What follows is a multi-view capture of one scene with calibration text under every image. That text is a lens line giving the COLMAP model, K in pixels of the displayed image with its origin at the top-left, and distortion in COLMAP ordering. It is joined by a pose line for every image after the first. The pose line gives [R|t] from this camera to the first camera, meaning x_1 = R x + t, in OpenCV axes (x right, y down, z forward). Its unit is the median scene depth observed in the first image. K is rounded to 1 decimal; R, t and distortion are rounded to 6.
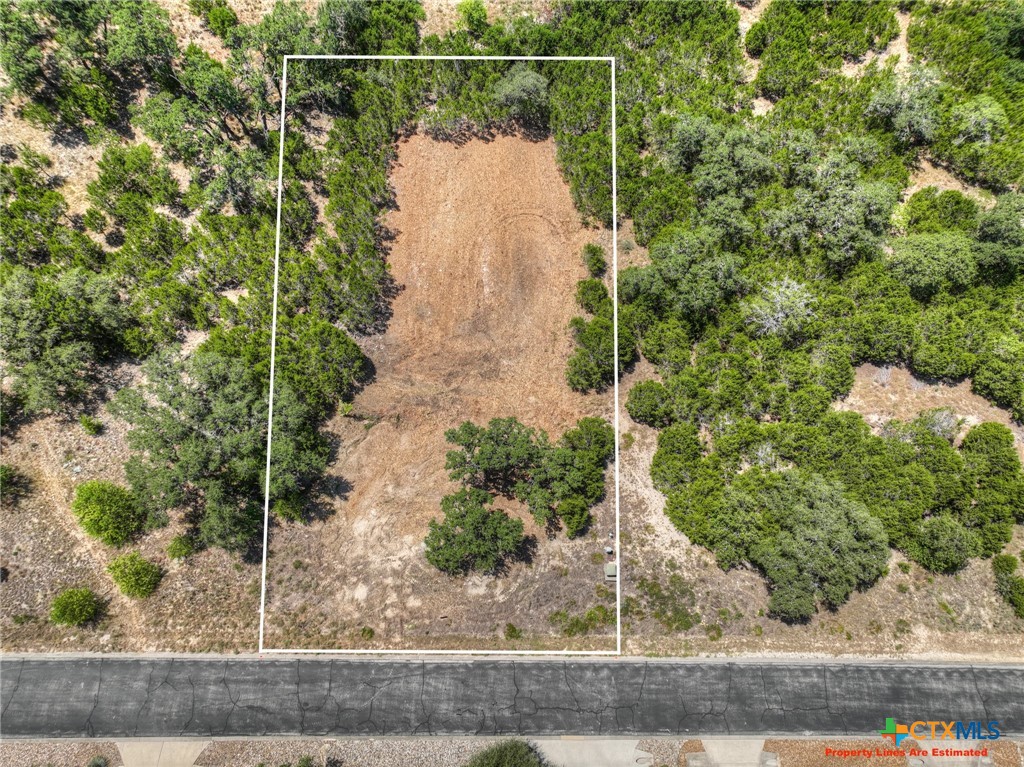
lens RADIAL K [[719.1, 0, 512.5], [0, 719.1, 380.5], [0, 0, 1]] dist [-0.003039, 0.019411]
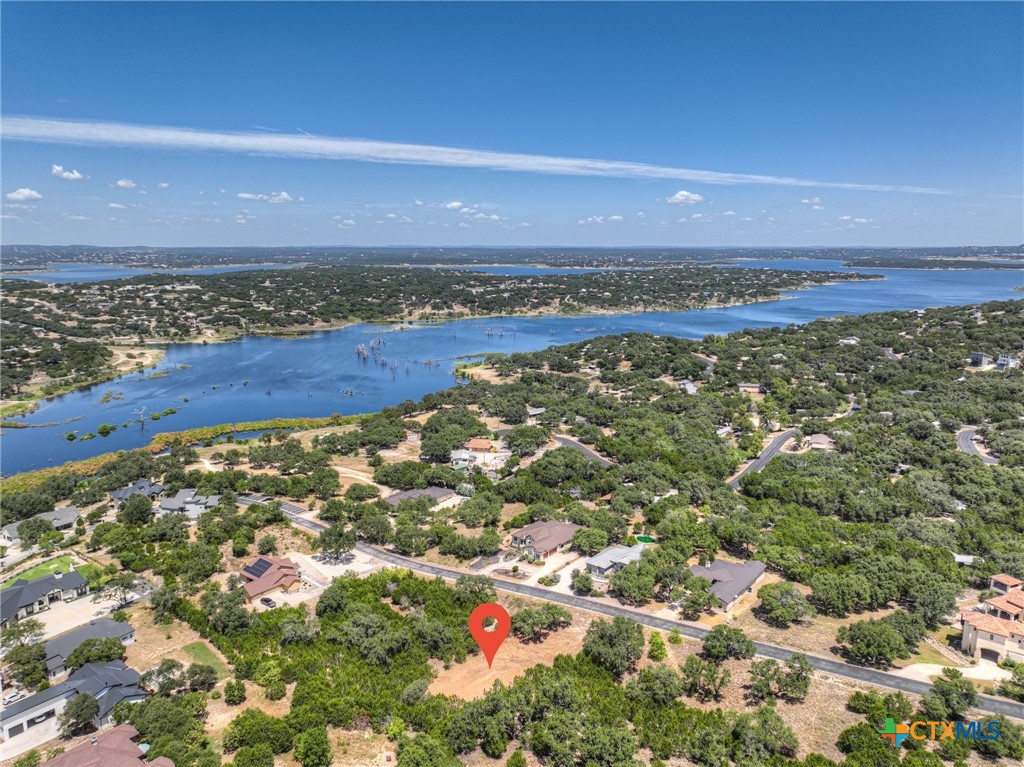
lens RADIAL K [[719.1, 0, 512.5], [0, 719.1, 380.5], [0, 0, 1]] dist [-0.003039, 0.019411]
pose [[-0.792878, -0.111734, 0.599049, -1.498295], [0.564939, 0.233750, 0.791331, -2.351120], [-0.228447, 0.965855, -0.122213, 0.394697]]
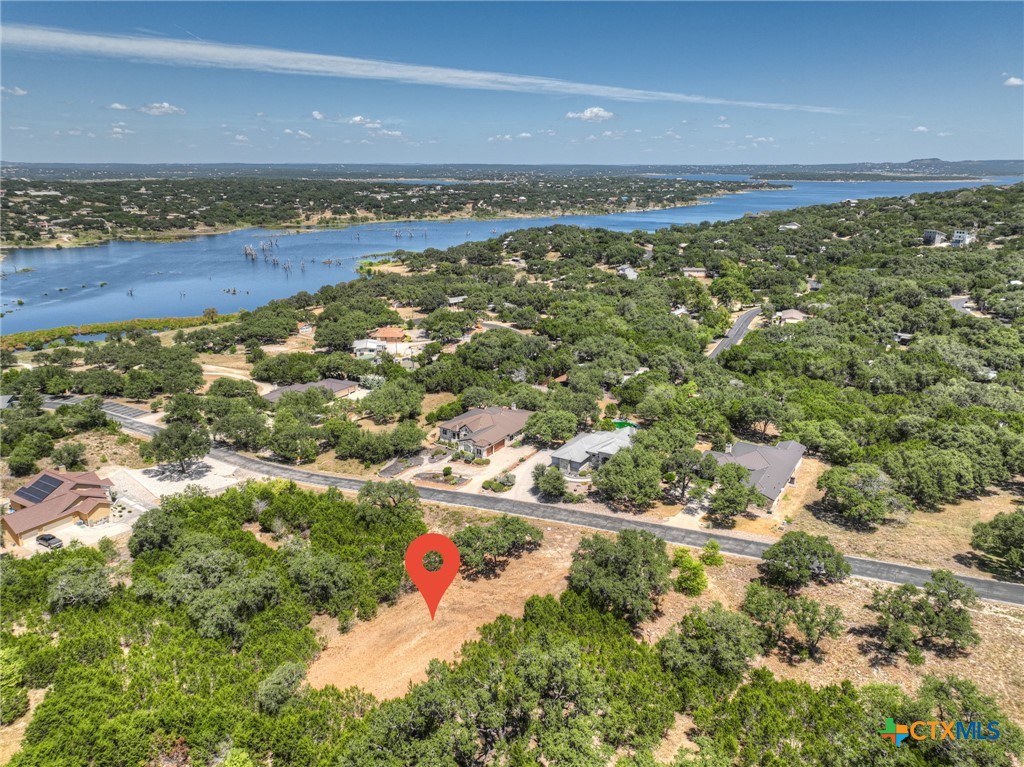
lens RADIAL K [[719.1, 0, 512.5], [0, 719.1, 380.5], [0, 0, 1]] dist [-0.003039, 0.019411]
pose [[-0.862501, -0.145257, 0.484760, -0.853367], [0.468965, 0.130545, 0.873516, -1.437282], [-0.190168, 0.980744, -0.044475, 0.607828]]
